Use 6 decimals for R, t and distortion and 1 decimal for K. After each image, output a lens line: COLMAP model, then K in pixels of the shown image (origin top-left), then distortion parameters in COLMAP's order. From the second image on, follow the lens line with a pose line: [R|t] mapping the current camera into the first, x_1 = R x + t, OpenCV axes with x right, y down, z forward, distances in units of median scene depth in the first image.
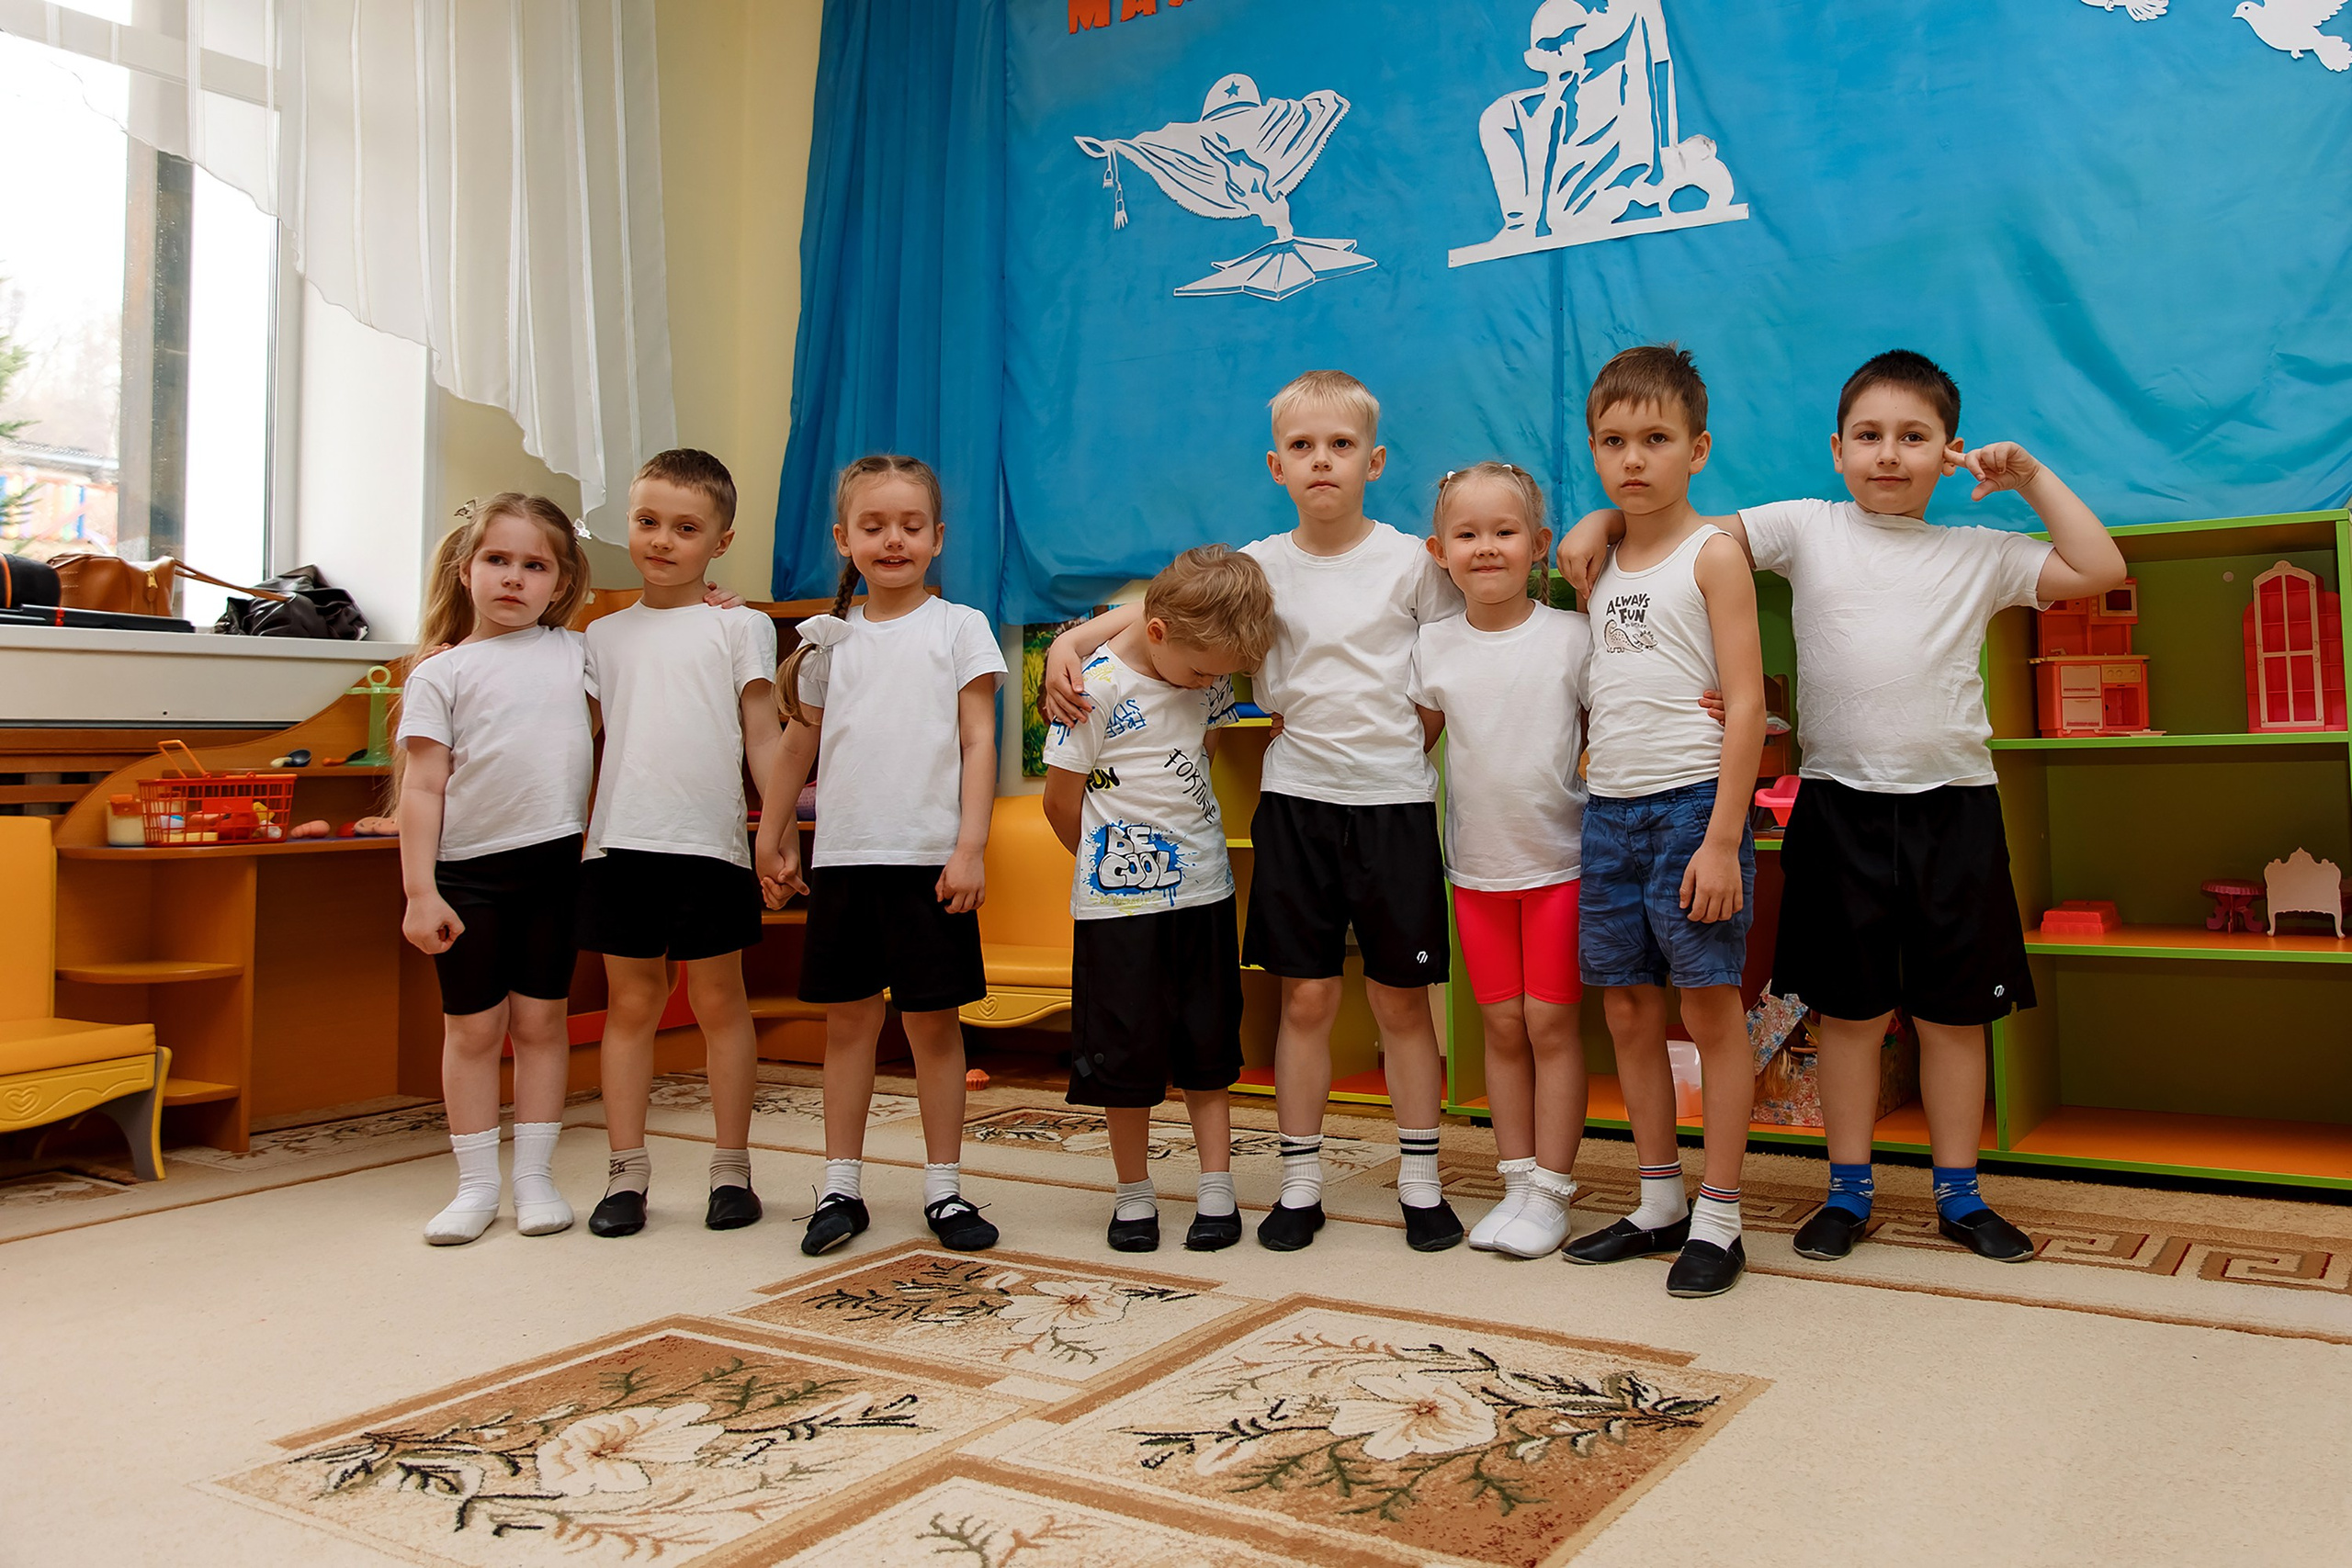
lens RADIAL K [[1873.2, 0, 1398.4], [0, 1873.2, 636.0], [0, 0, 1]] dist [0.008523, -0.011012]
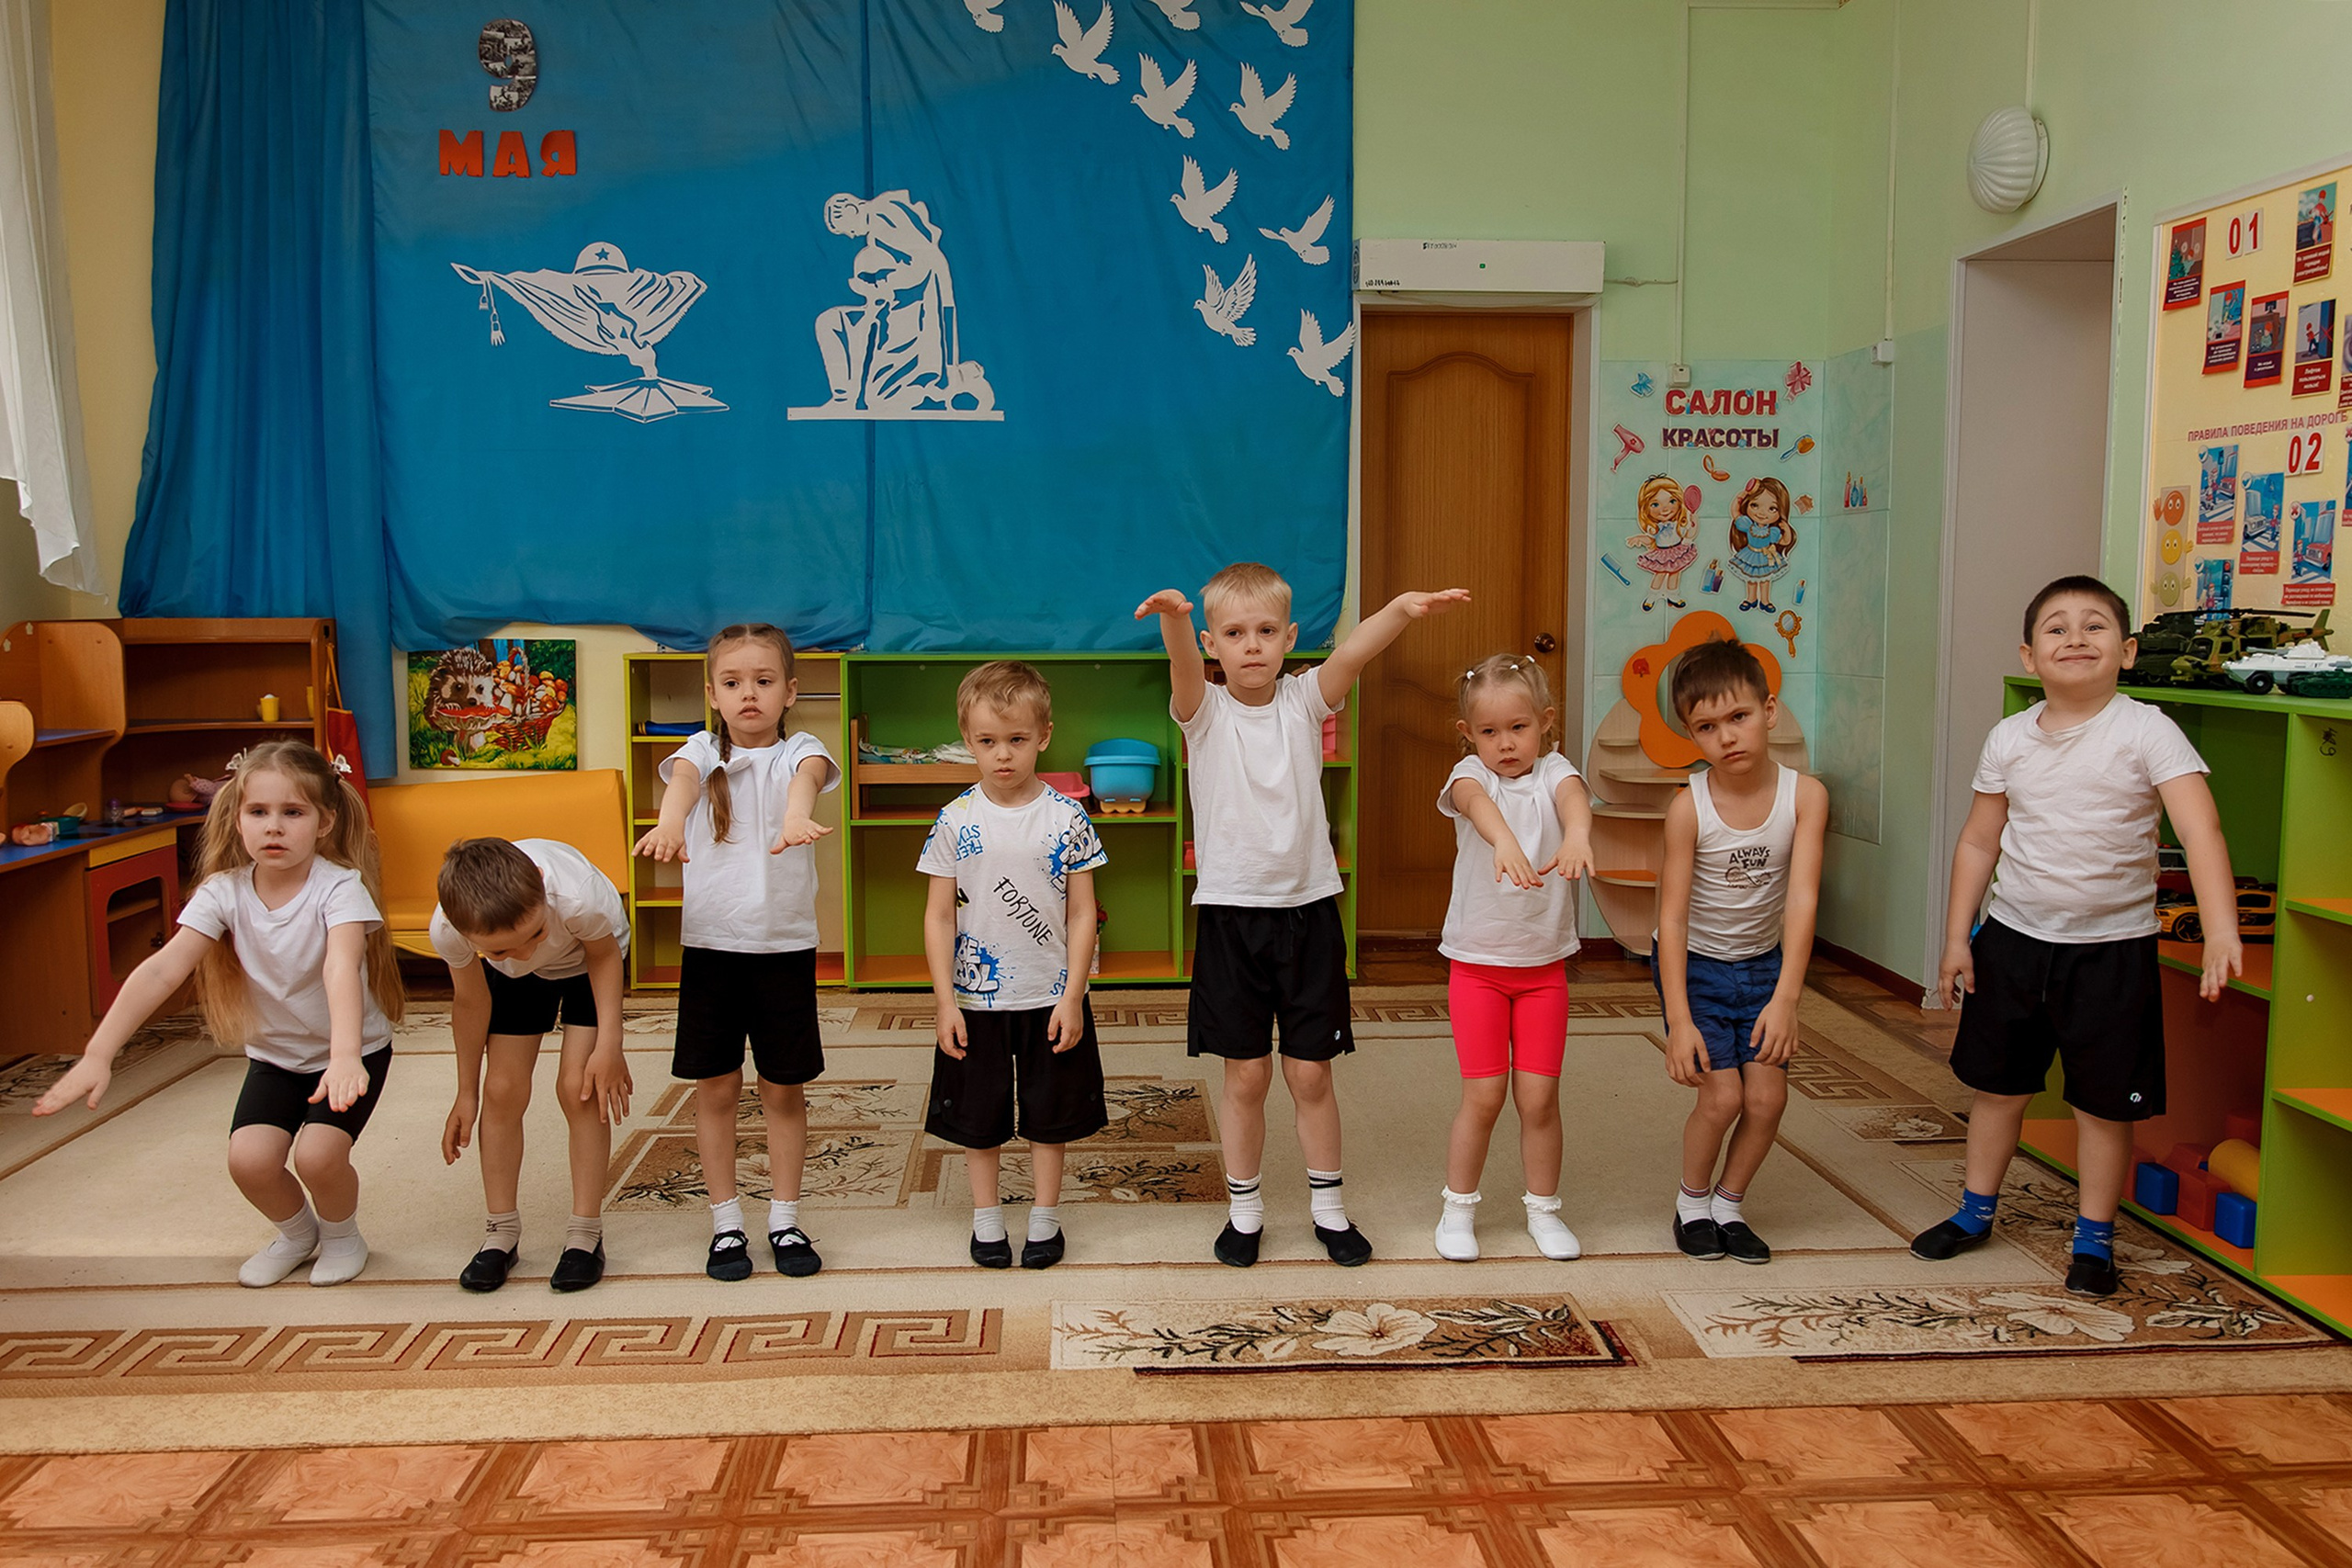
lens RADIAL K [[1945.7, 0, 1177.6], [0, 1945.7, 780.6], [0, 0, 1]] dist [0.002312, -0.004559]
pose [[0.833560, -0.034650, 0.551342, -0.737563], [-0.050931, 0.988960, 0.139154, -0.191931], [-0.550077, -0.144073, 0.822592, -0.580170]]
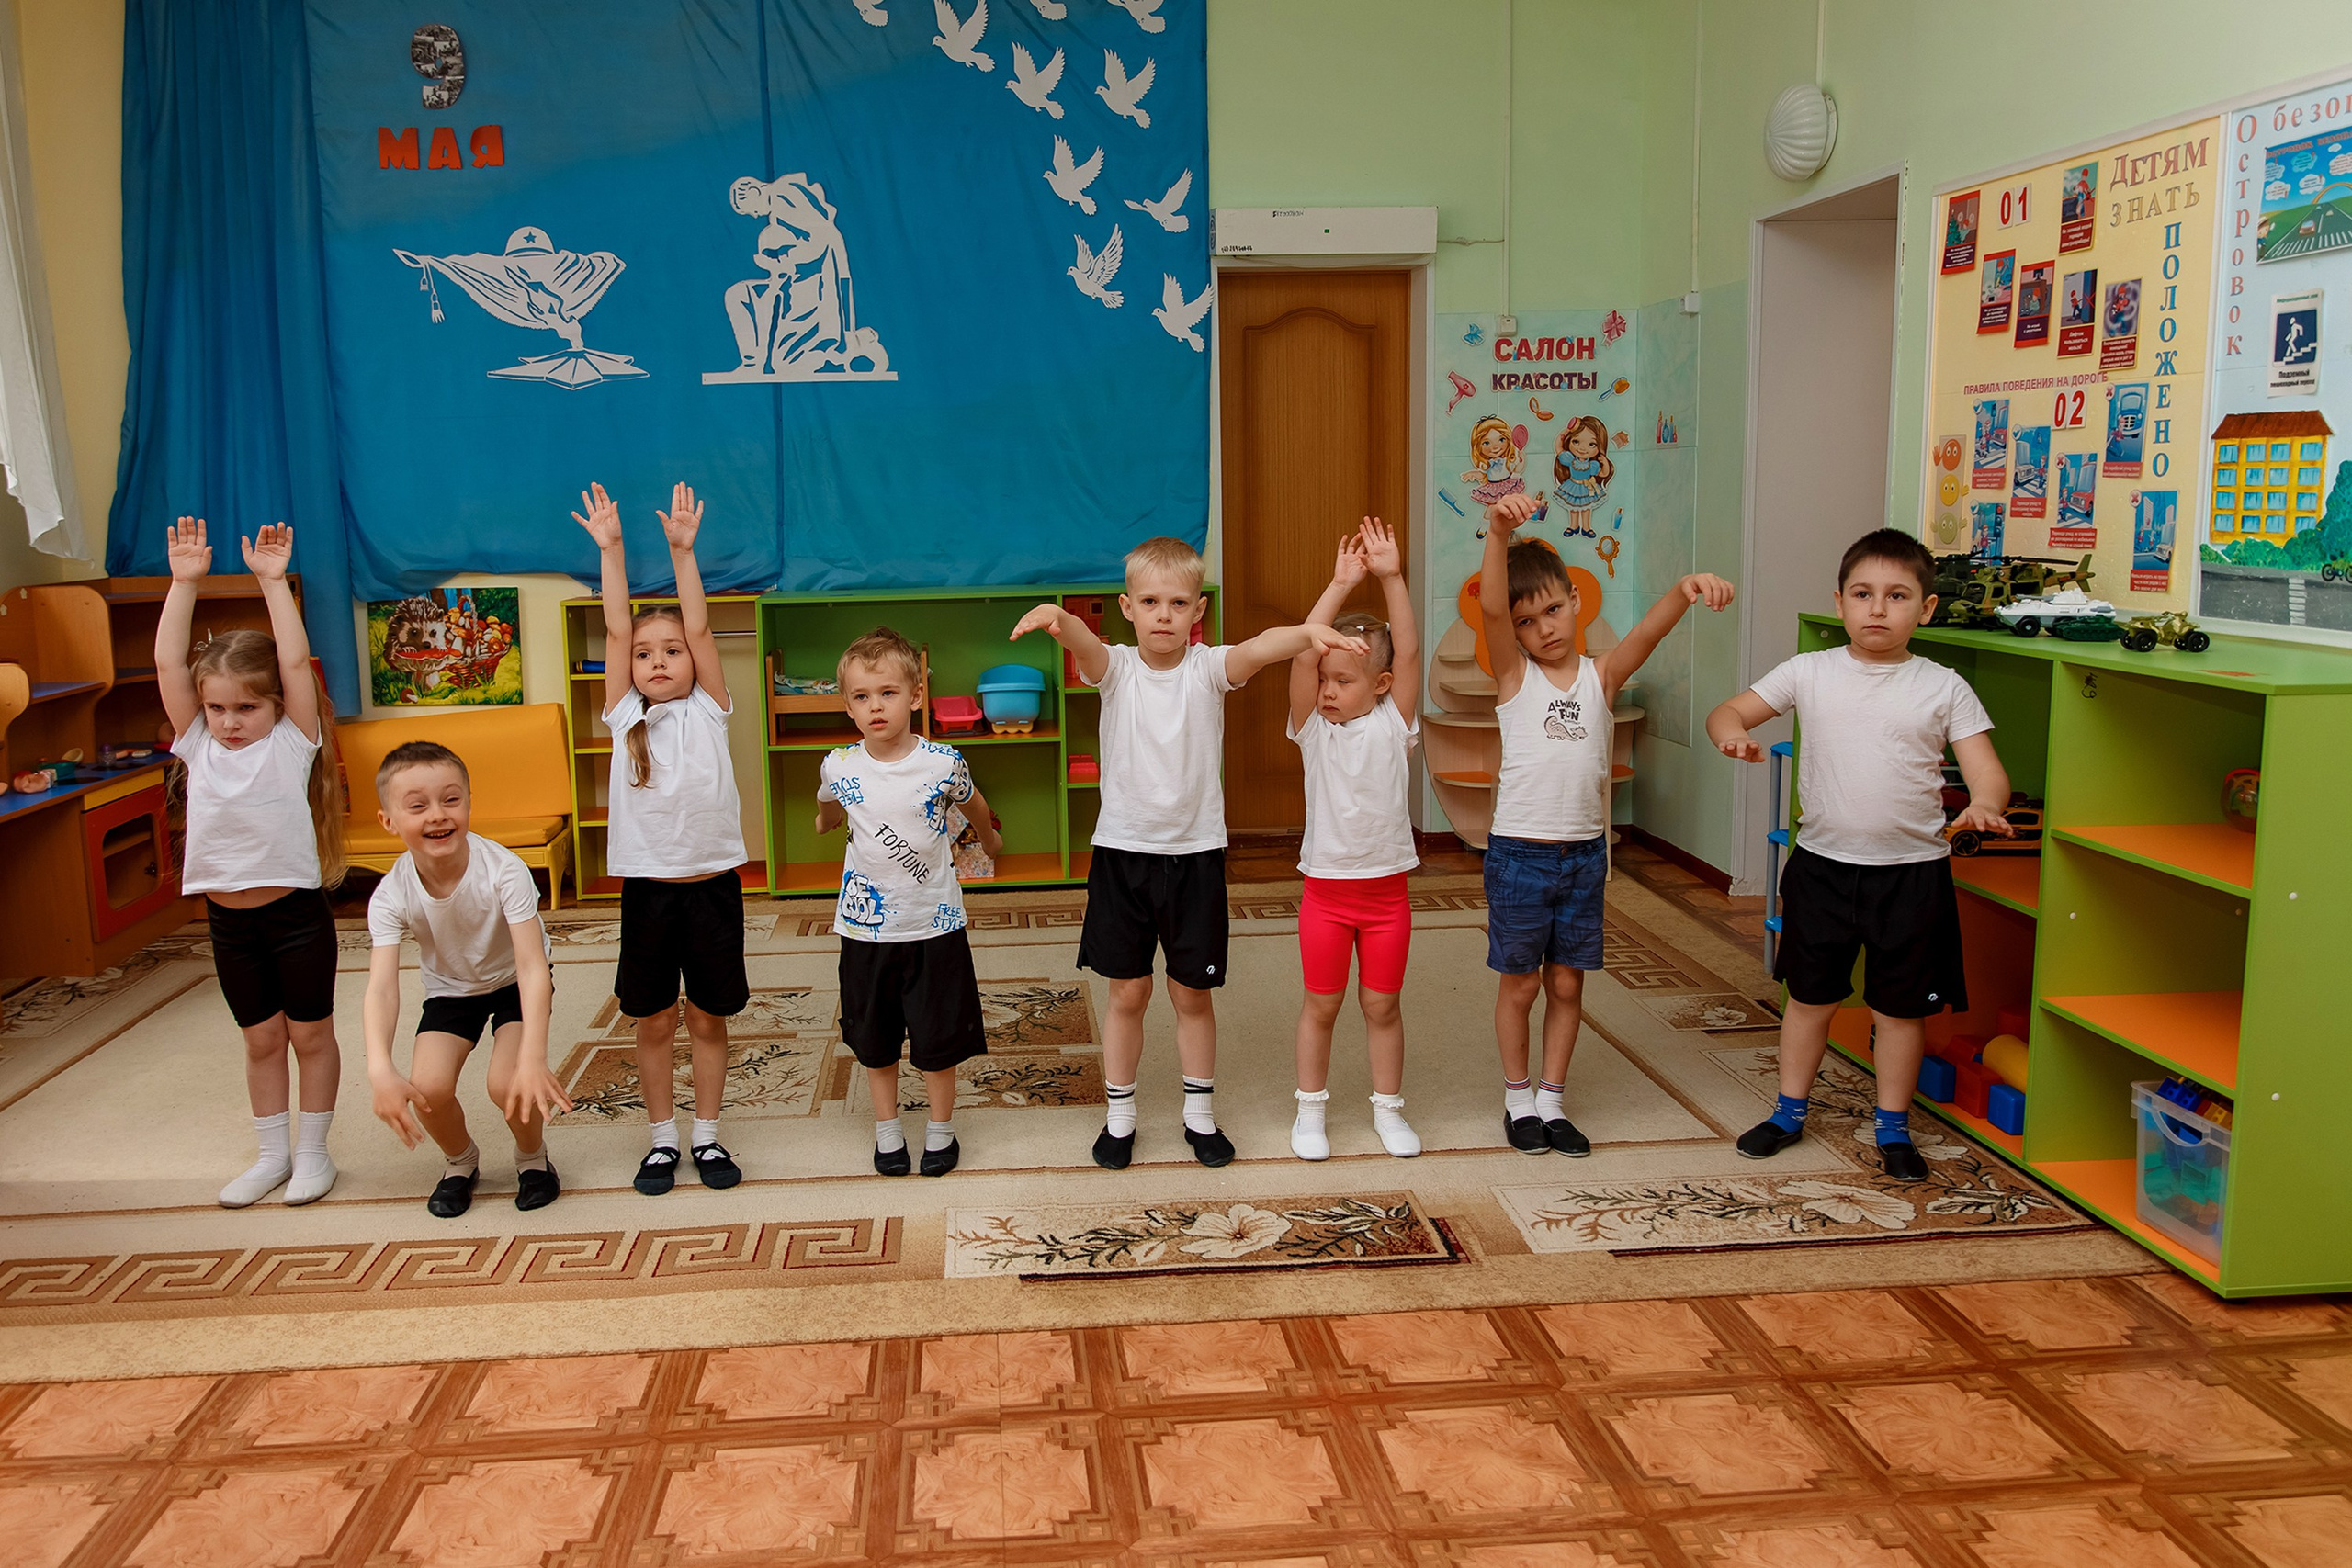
lens RADIAL K [[1724.8, 0, 1076.3], [0, 1724.8, 721.9], [0, 0, 1]] dist [0.002640, -0.006205]
pose [[0.832208, -0.072969, 0.549641, -0.709852], [-0.029840, 0.983972, 0.175809, -0.239181], [-0.553660, -0.162711, 0.816692, -0.564017]]
